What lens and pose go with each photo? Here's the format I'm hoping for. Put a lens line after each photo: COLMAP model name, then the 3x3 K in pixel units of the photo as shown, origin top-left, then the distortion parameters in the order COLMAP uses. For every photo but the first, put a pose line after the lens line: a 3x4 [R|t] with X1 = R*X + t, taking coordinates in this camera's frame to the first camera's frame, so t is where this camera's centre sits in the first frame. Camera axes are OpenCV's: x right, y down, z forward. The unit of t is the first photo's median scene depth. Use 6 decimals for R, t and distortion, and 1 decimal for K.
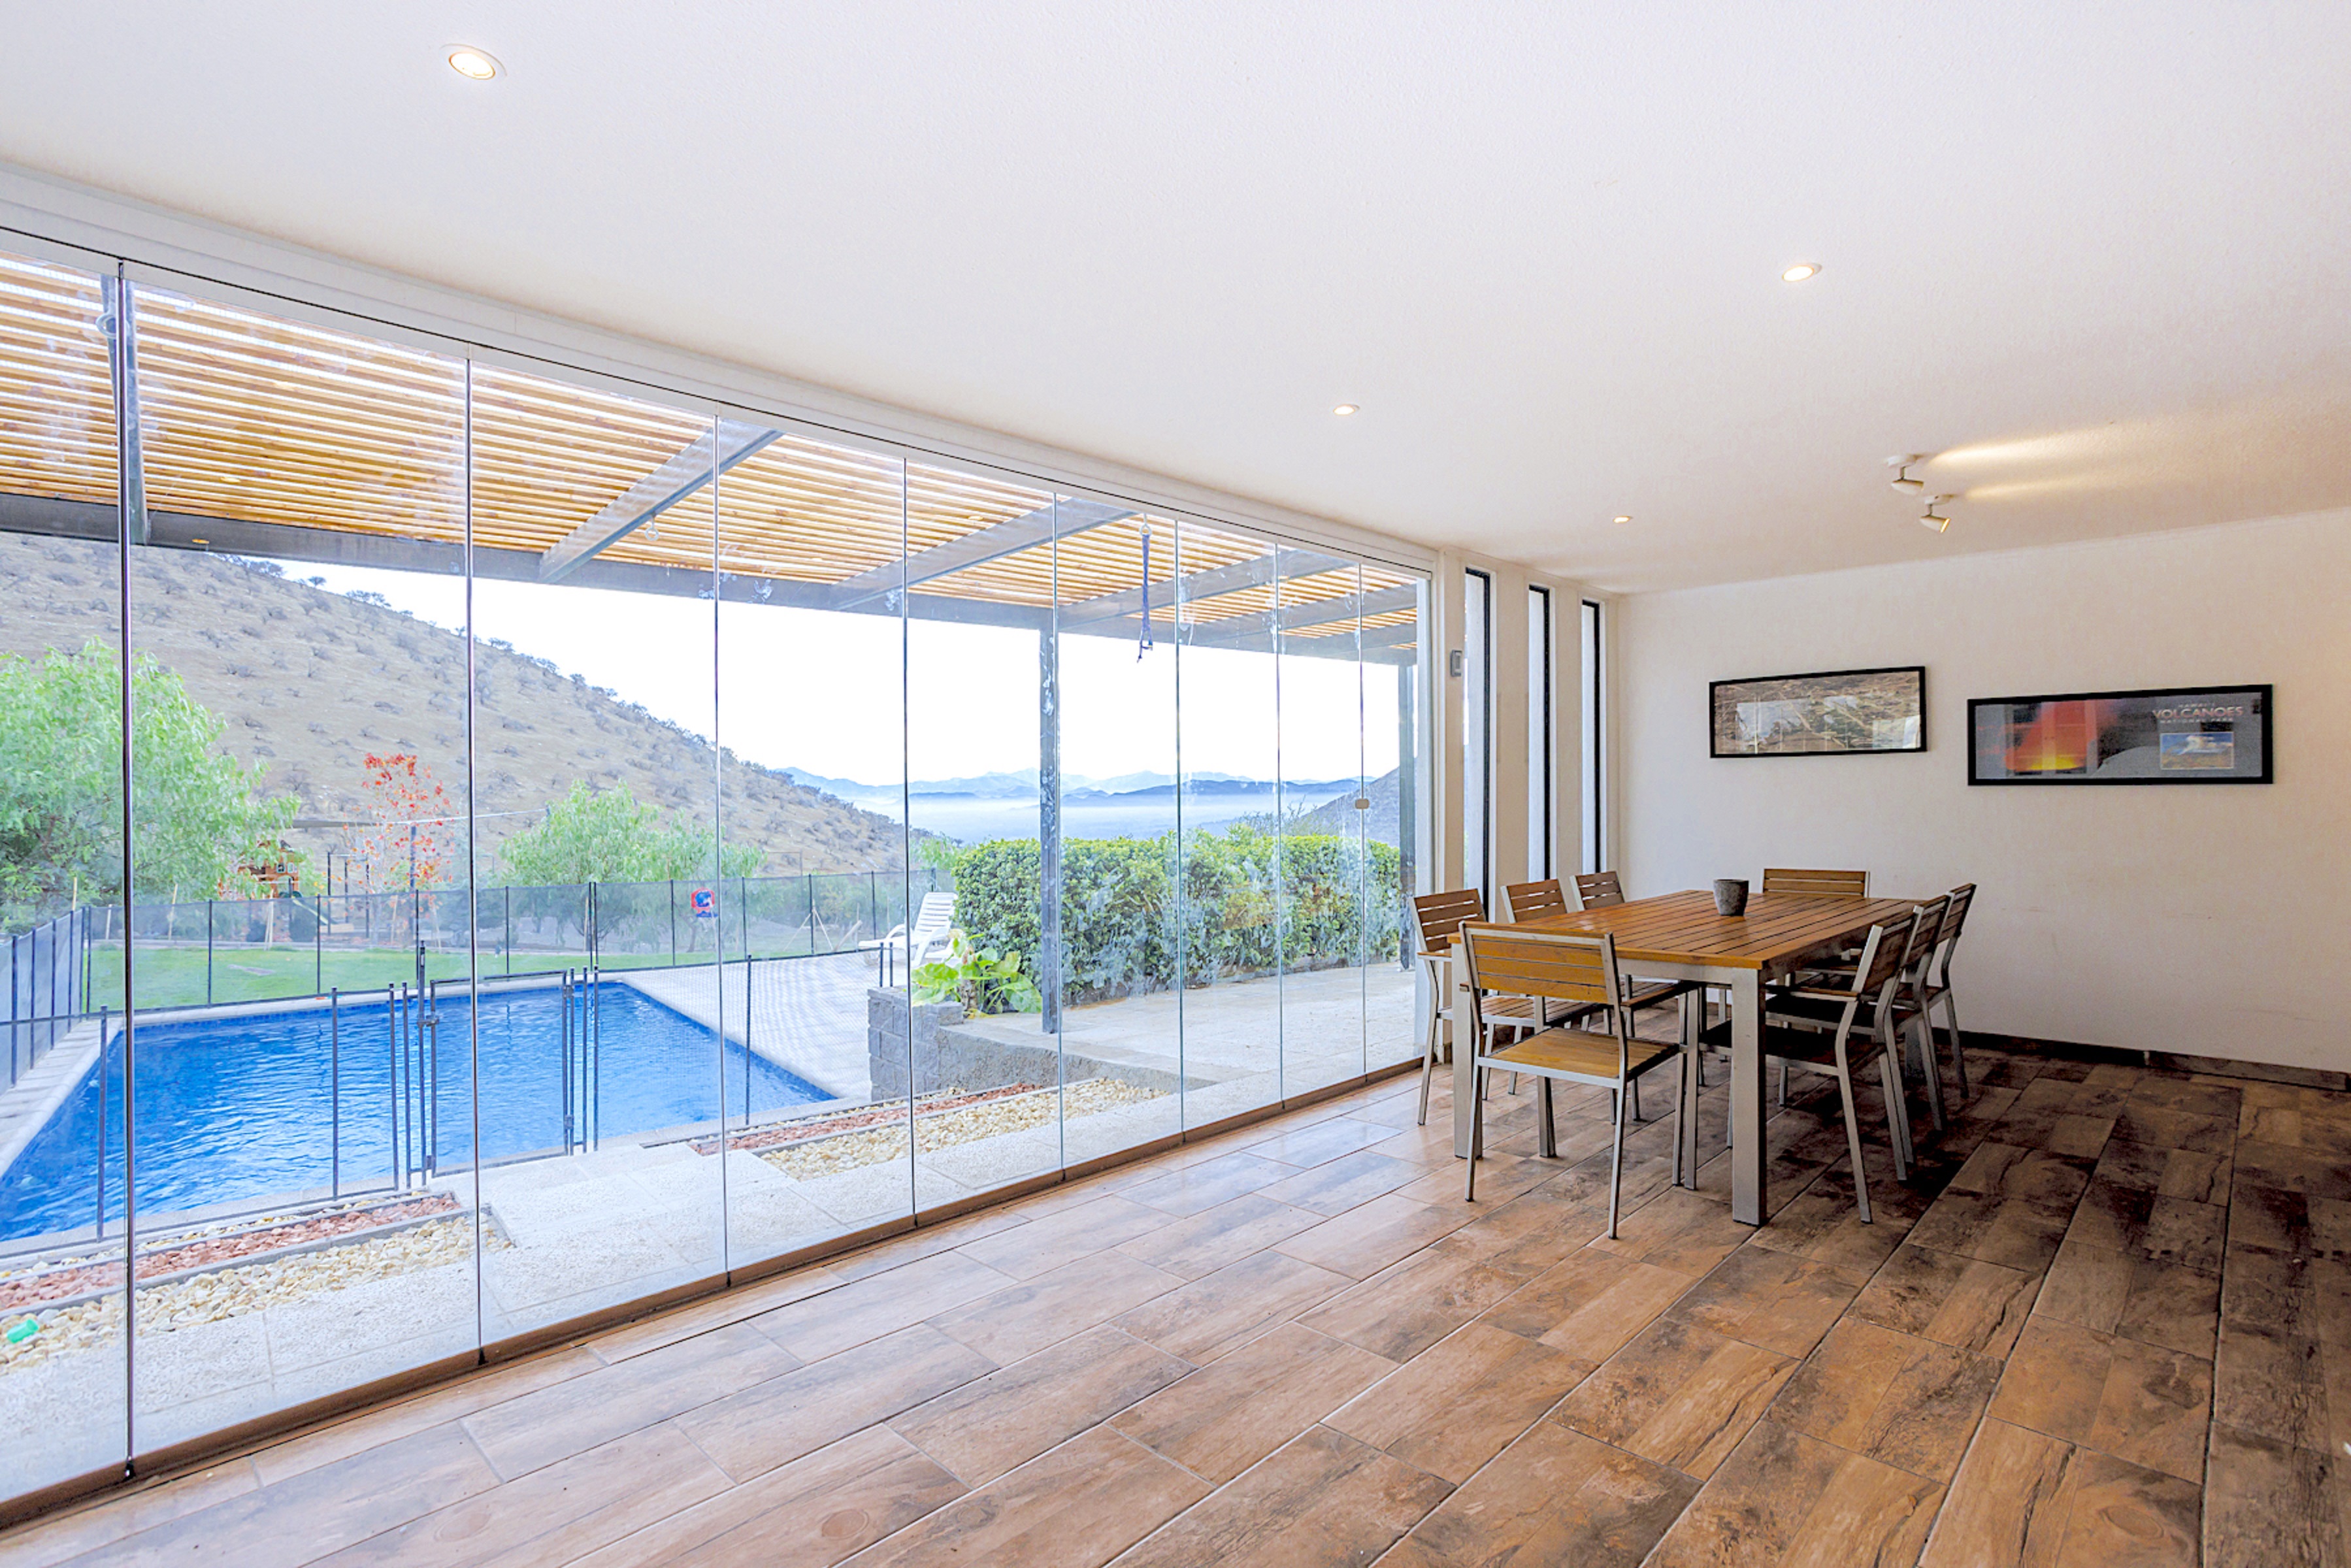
lens RADIAL K [[1138.8, 0, 1172.1], [0, 1138.8, 790.9], [0, 0, 1]] dist [-0.028772, 0.013605]
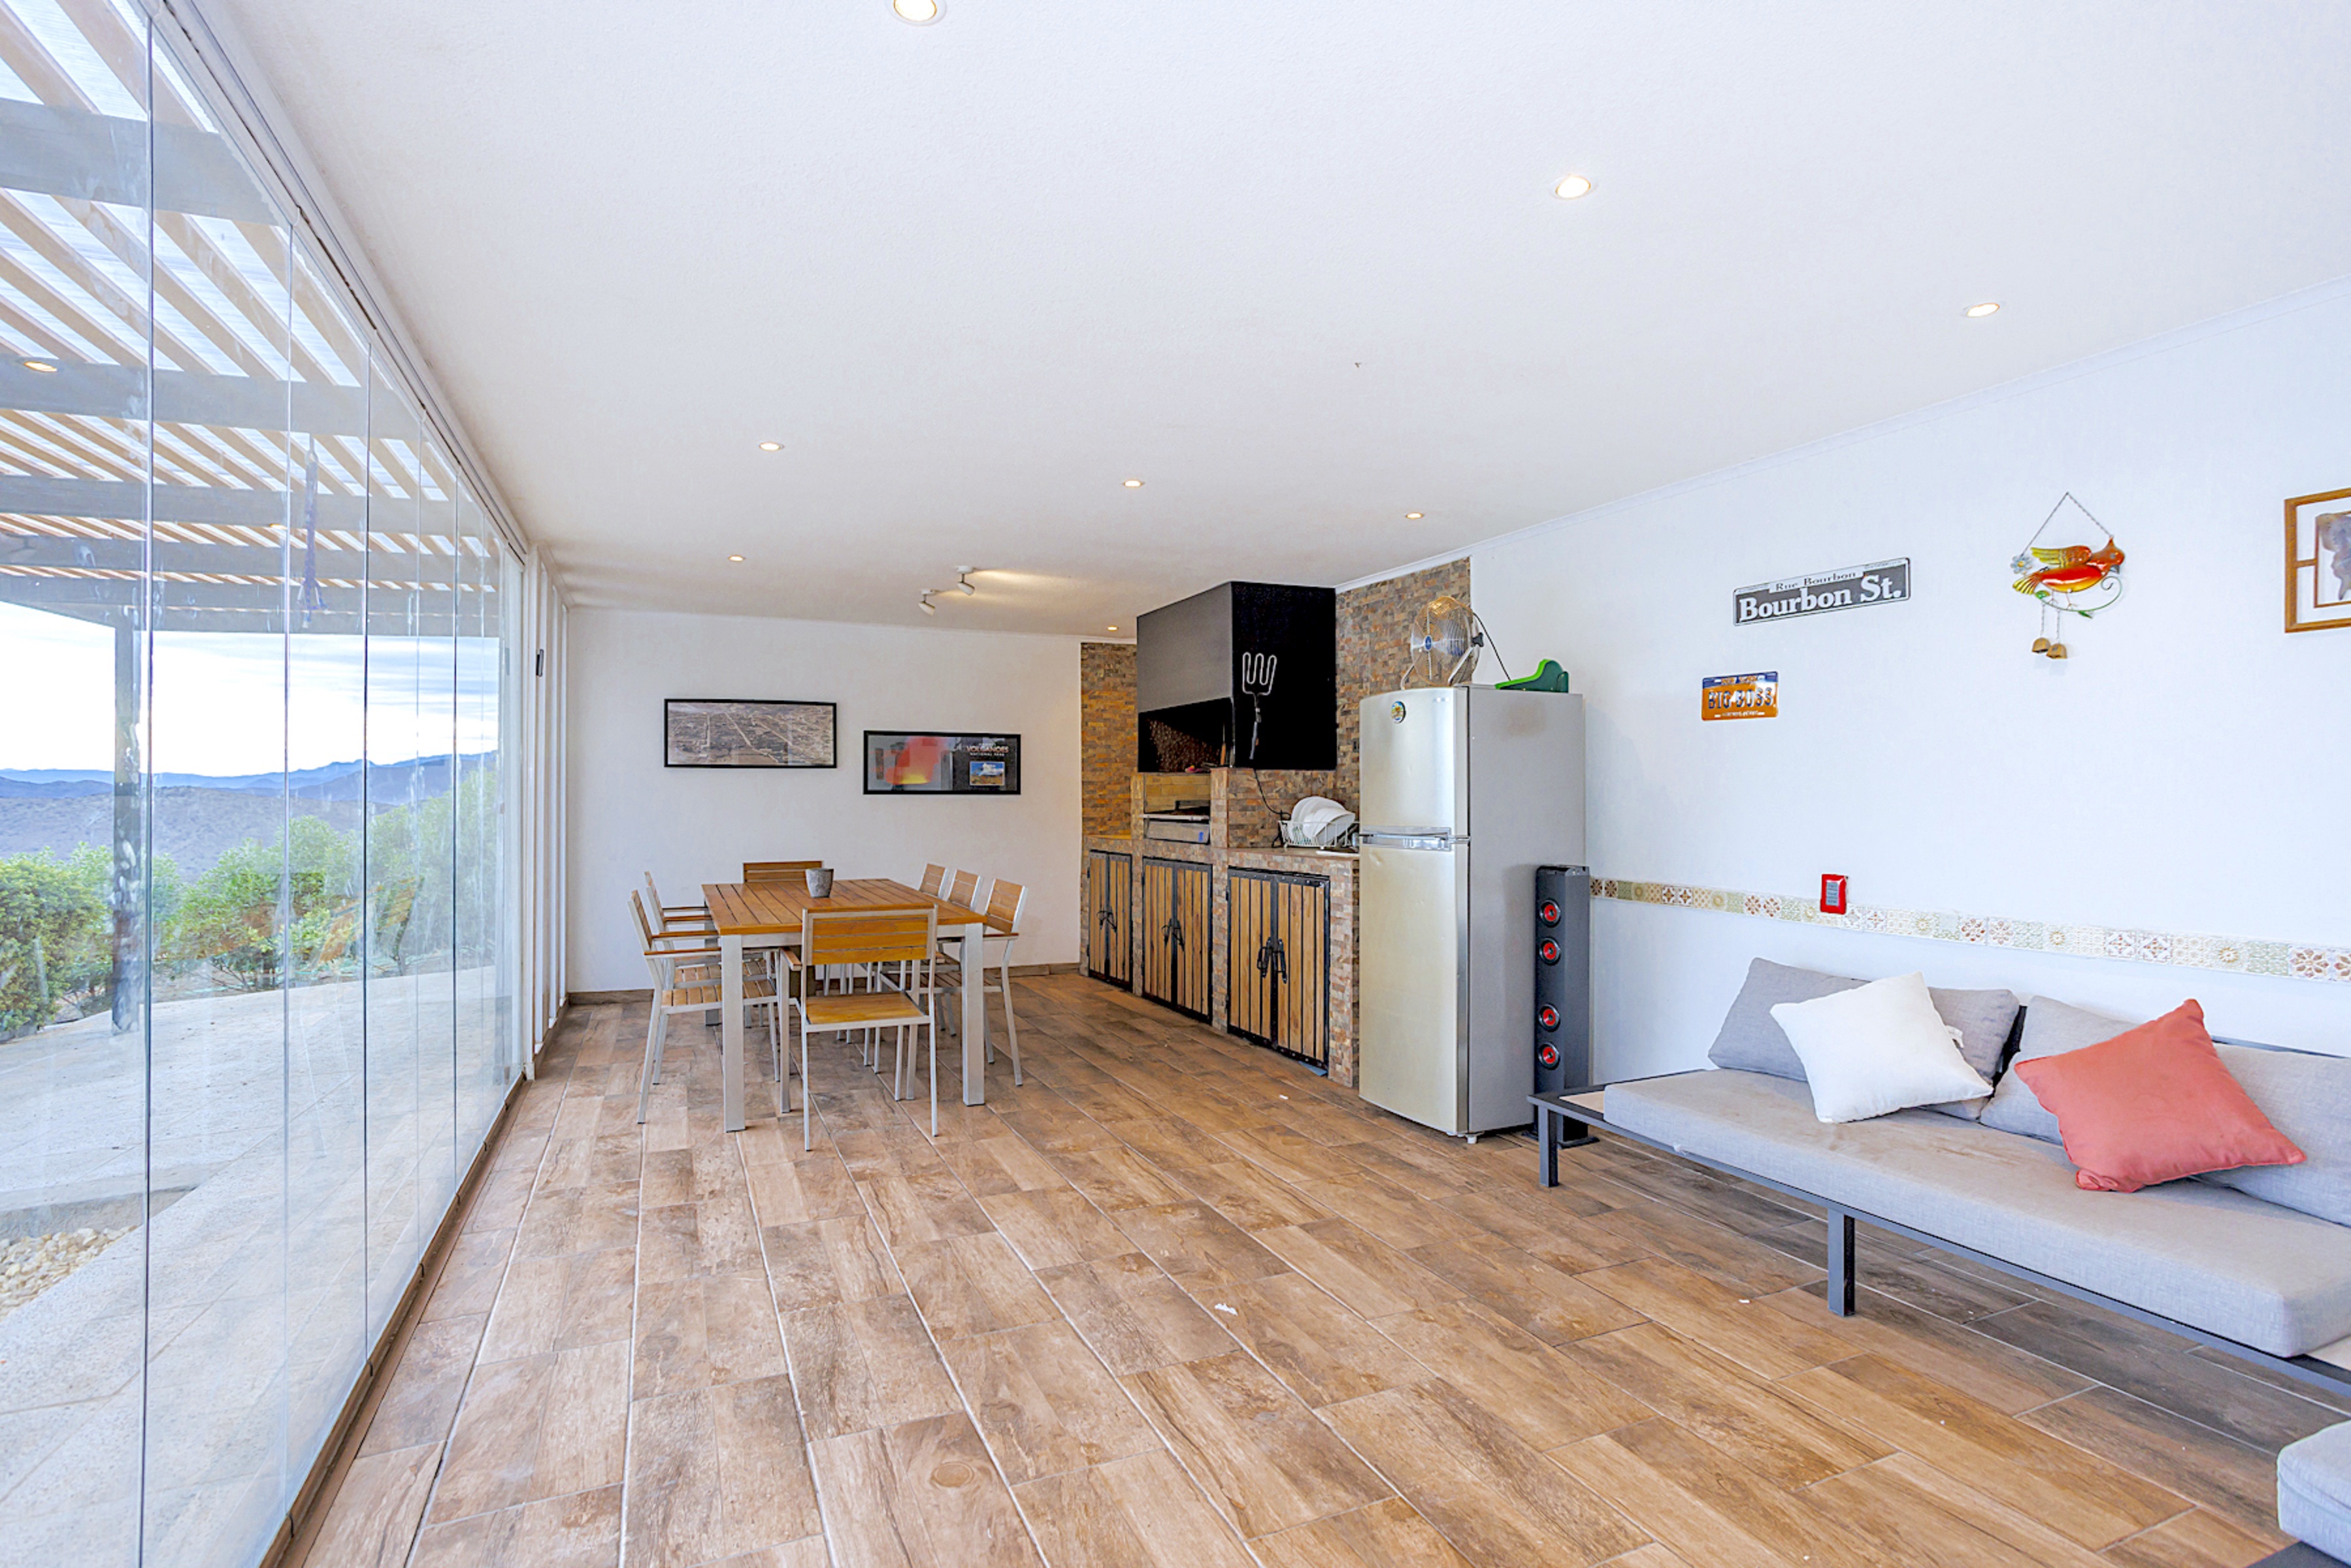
lens RADIAL K [[1138.8, 0, 1194.6], [0, 1138.8, 792.5], [0, 0, 1]] dist [-0.028772, 0.013605]
pose [[0.362972, 0.010925, 0.931736, -0.837517], [-0.007115, 0.999935, -0.008953, 0.005169], [-0.931773, -0.003379, 0.363026, 0.270842]]
